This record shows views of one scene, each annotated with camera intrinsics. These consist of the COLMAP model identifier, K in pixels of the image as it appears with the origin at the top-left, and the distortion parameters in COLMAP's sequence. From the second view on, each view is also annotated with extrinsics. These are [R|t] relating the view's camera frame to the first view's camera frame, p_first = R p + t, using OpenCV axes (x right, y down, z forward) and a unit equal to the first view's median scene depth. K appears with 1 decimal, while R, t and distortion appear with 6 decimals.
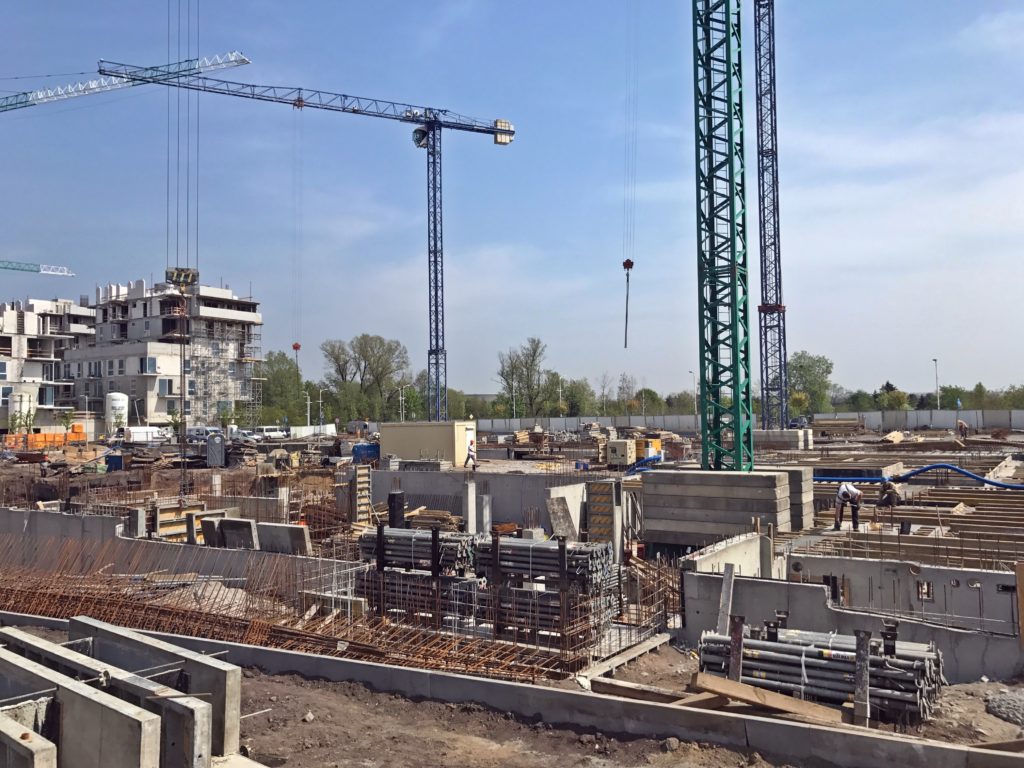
lens RADIAL K [[837.5, 0, 500.3], [0, 837.5, 384.8], [0, 0, 1]] dist [0.042306, 0.001213]
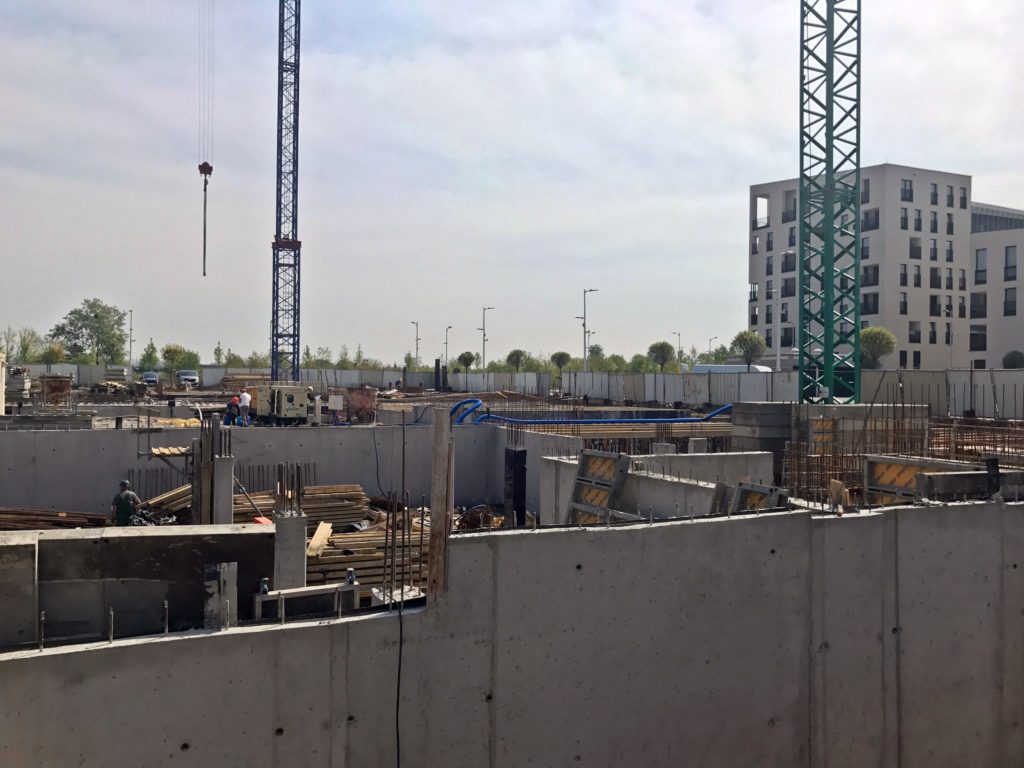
lens RADIAL K [[837.4, 0, 507.0], [0, 837.4, 379.3], [0, 0, 1]] dist [0.056049, -0.079305]
pose [[0.536464, 0.027298, 0.843481, -0.152805], [-0.053691, 0.998556, 0.001831, 0.018839], [-0.842213, -0.046270, 0.537155, 0.164423]]
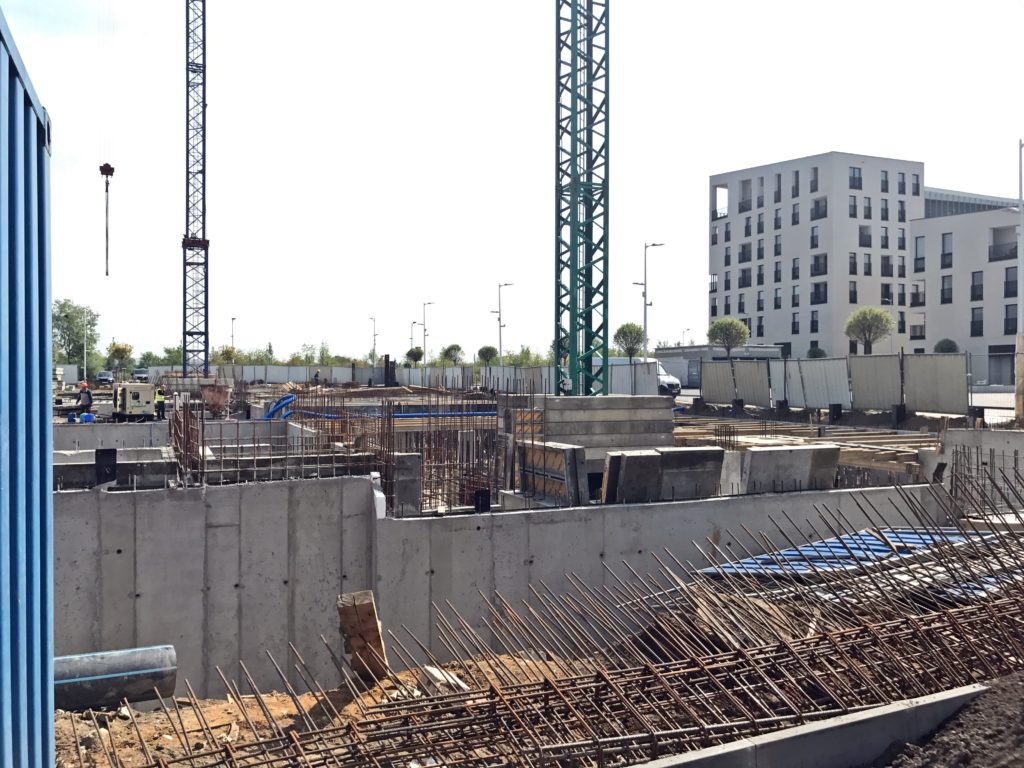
lens RADIAL K [[837.4, 0, 507.0], [0, 837.4, 379.3], [0, 0, 1]] dist [0.056049, -0.079305]
pose [[0.561131, 0.014903, 0.827593, -0.120062], [-0.041719, 0.999076, 0.010296, 0.015721], [-0.826675, -0.040304, 0.561235, 0.109477]]
